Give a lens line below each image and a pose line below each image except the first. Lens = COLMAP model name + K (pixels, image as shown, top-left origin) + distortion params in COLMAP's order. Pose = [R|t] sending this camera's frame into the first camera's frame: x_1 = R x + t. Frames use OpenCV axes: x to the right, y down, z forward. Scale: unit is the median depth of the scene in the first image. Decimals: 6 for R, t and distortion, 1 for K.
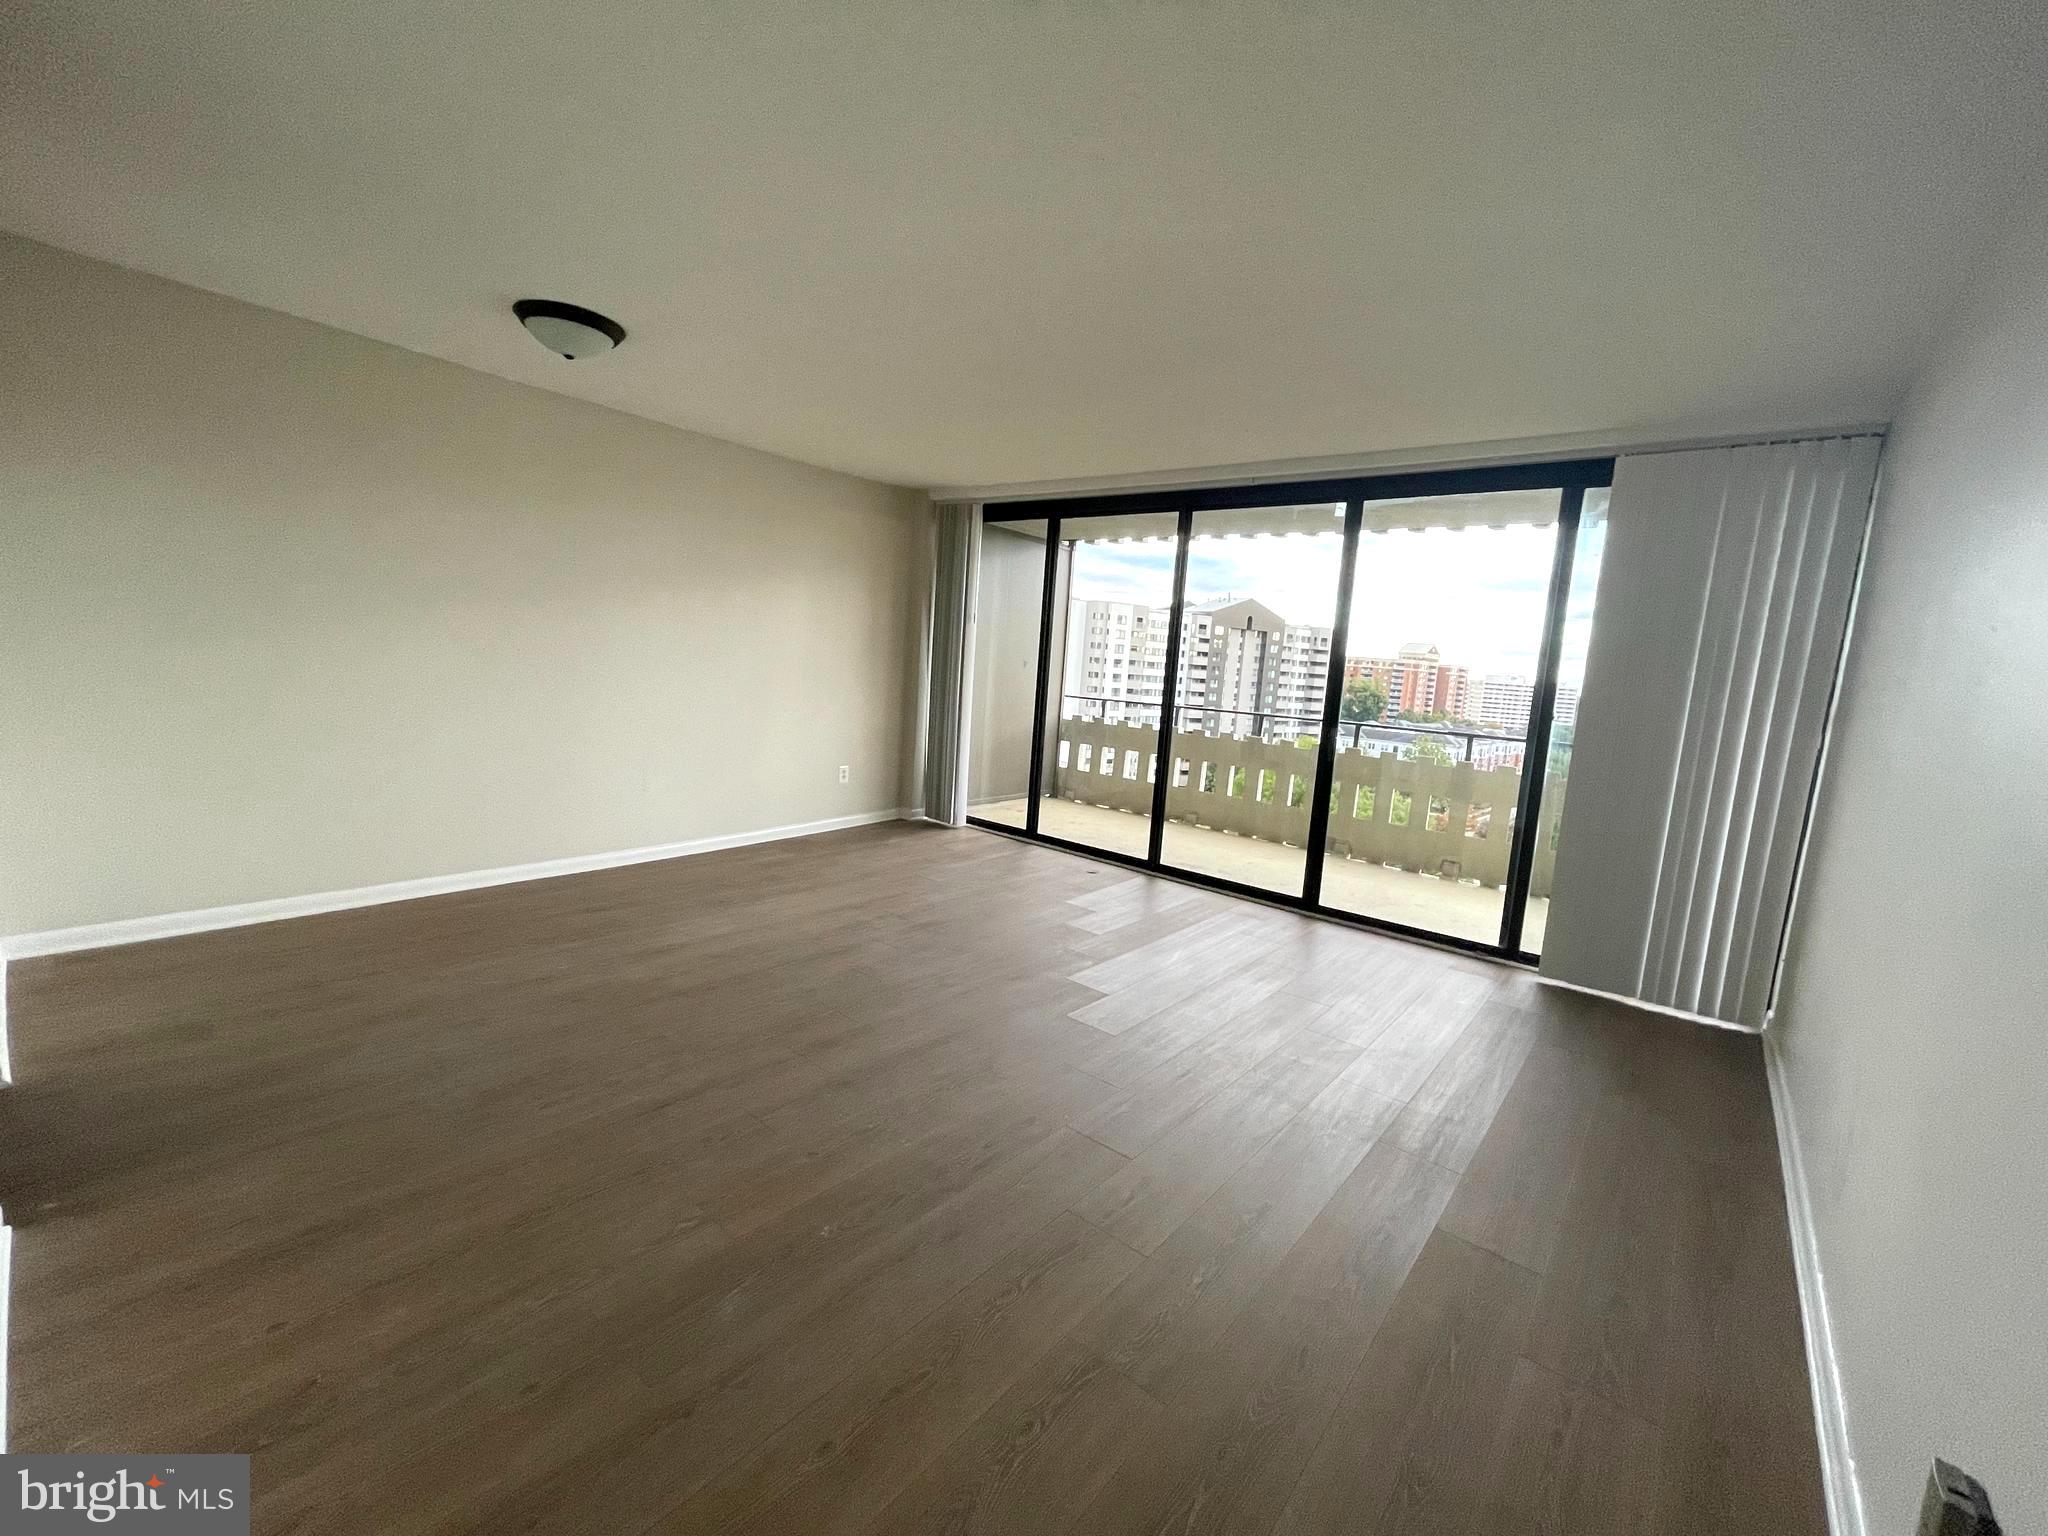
lens RADIAL K [[819.9, 0, 1024.3], [0, 819.9, 764.5], [0, 0, 1]] dist [-0.001813, 0.000238]
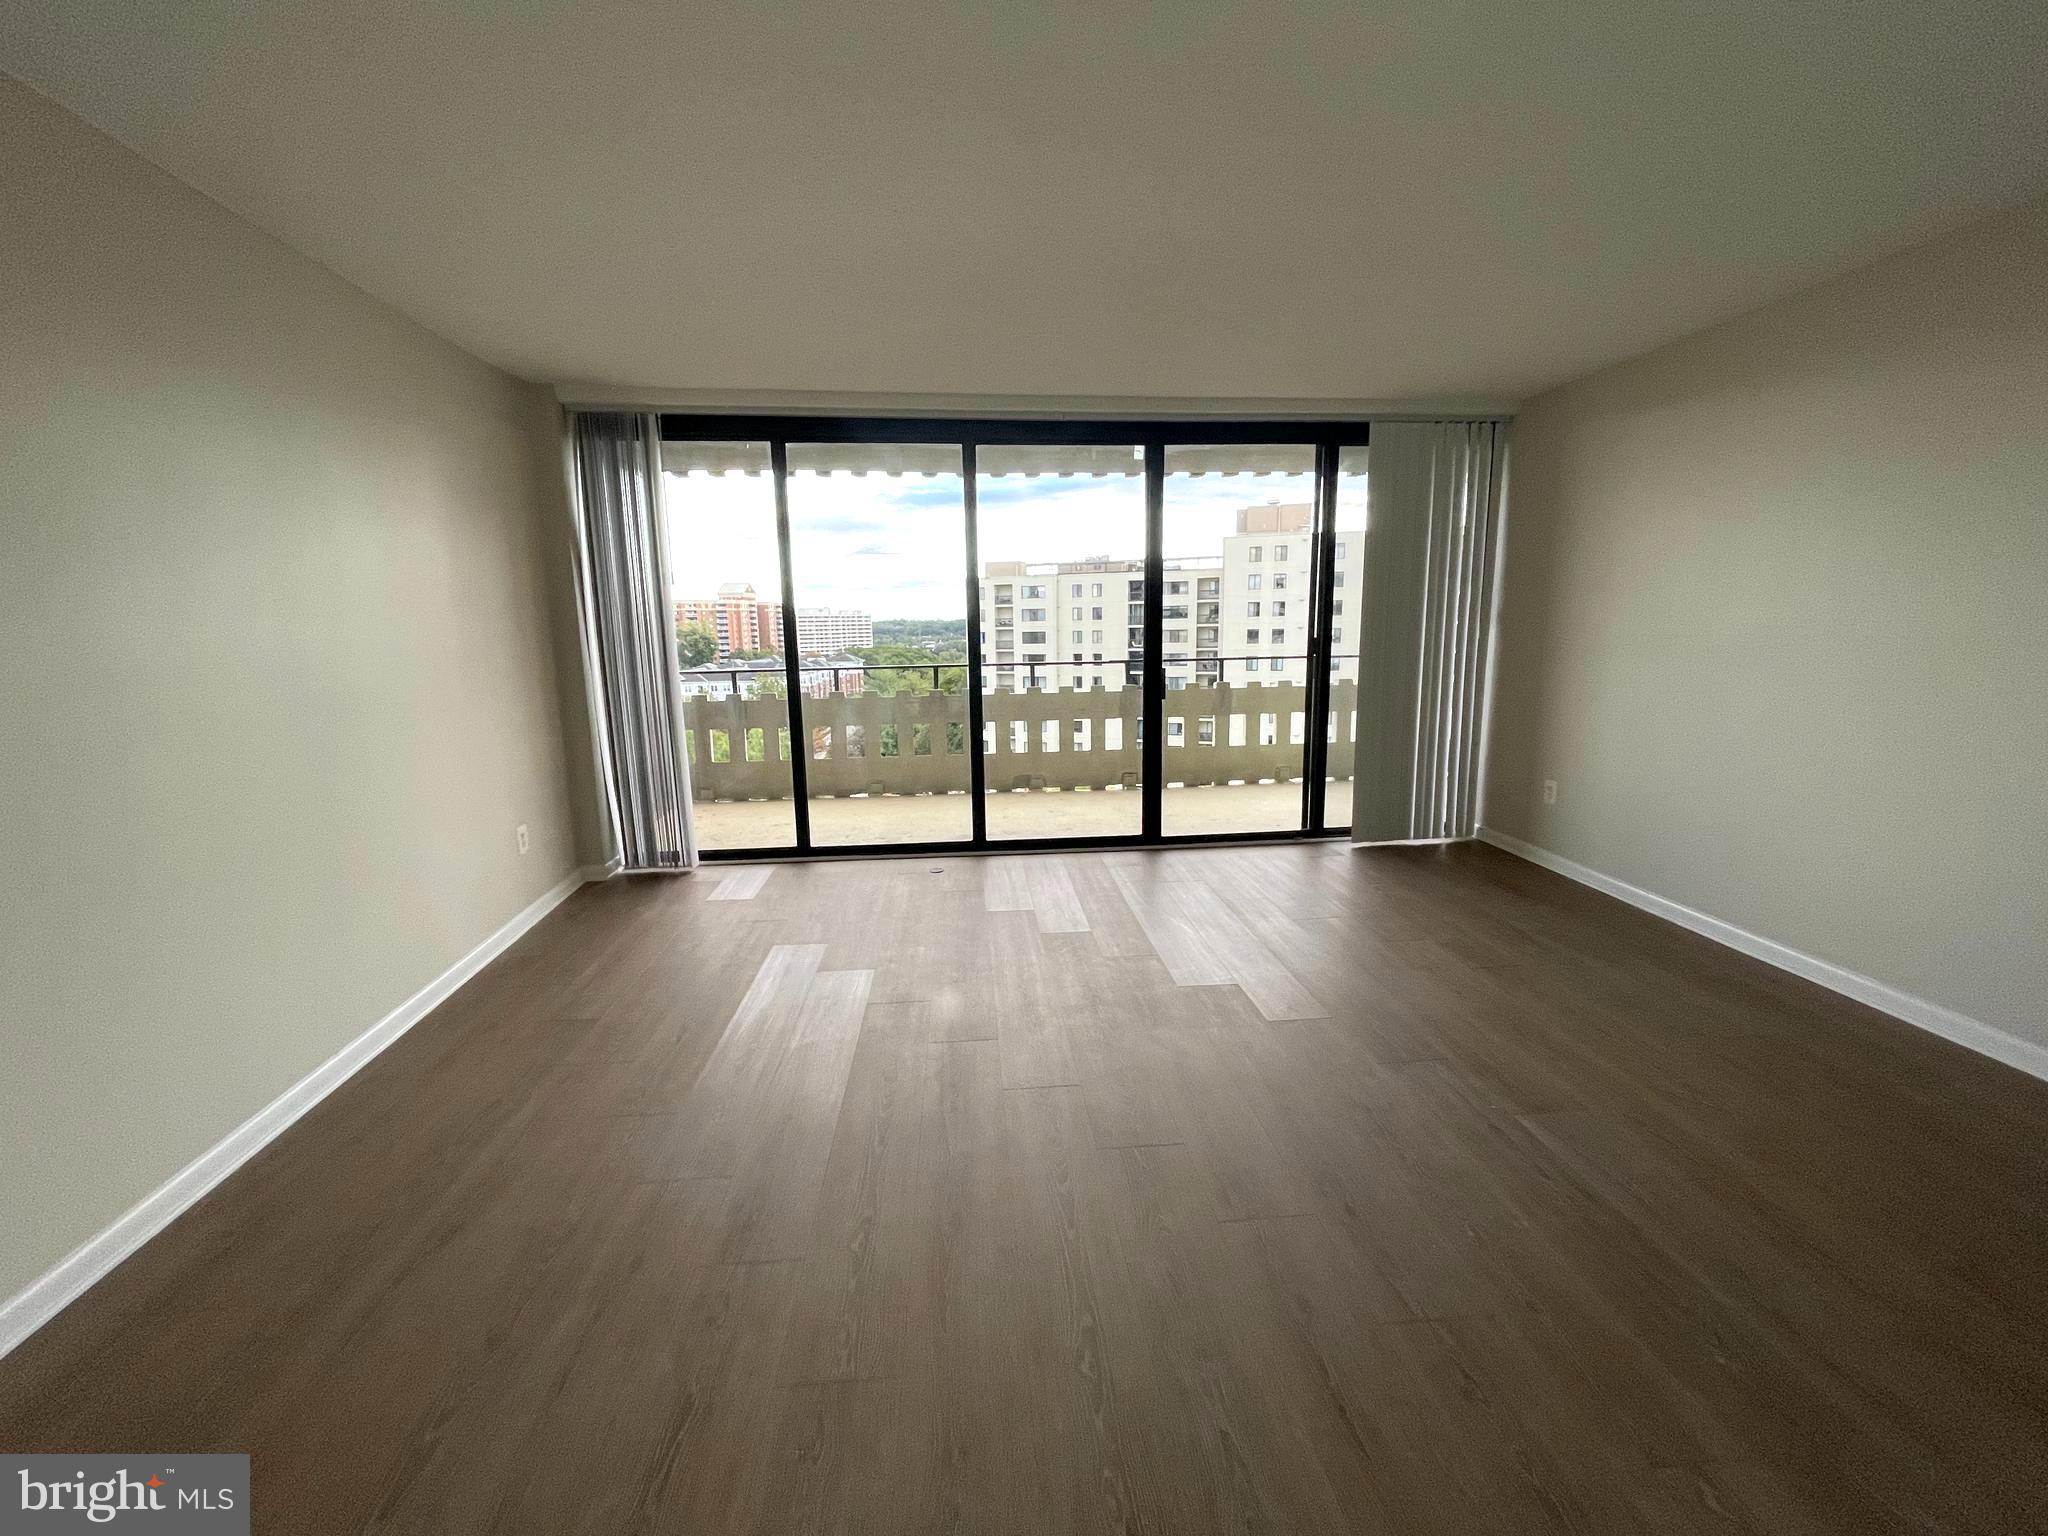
lens RADIAL K [[824.8, 0, 1026.2], [0, 824.8, 749.3], [0, 0, 1]] dist [0.000583, 0.000064]
pose [[0.711807, -0.188130, 0.676711, -0.480809], [0.155156, 0.981776, 0.109737, -0.084914], [-0.685024, 0.026885, 0.728024, 0.367313]]
